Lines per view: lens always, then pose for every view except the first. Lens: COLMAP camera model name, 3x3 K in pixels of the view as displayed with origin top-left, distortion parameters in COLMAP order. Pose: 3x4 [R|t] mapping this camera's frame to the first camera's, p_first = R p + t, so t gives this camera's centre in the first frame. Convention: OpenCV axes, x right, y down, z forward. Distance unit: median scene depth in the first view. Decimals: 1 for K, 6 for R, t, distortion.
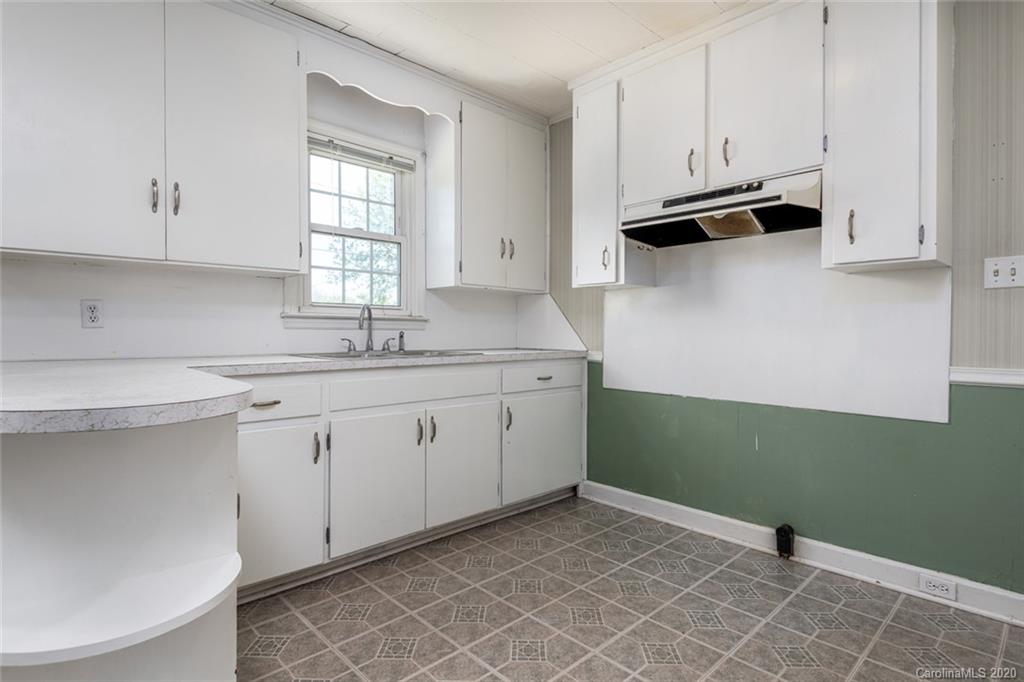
lens RADIAL K [[536.4, 0, 507.1], [0, 536.4, 341.6], [0, 0, 1]] dist [0.018916, -0.001270]
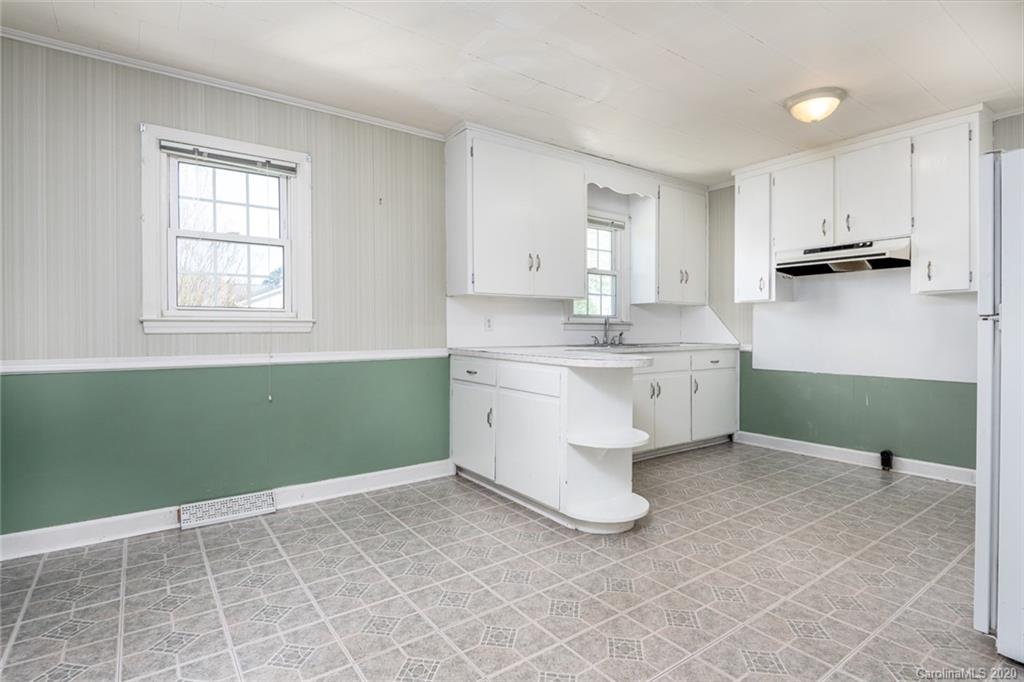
lens RADIAL K [[506.3, 0, 512.0], [0, 506.3, 341.0], [0, 0, 1]] dist [-0.000866, -0.000991]
pose [[0.990573, -0.003744, -0.136933, -0.330291], [0.003773, 0.999993, -0.000045, 0.007643], [0.136933, -0.000472, 0.990580, -0.556768]]
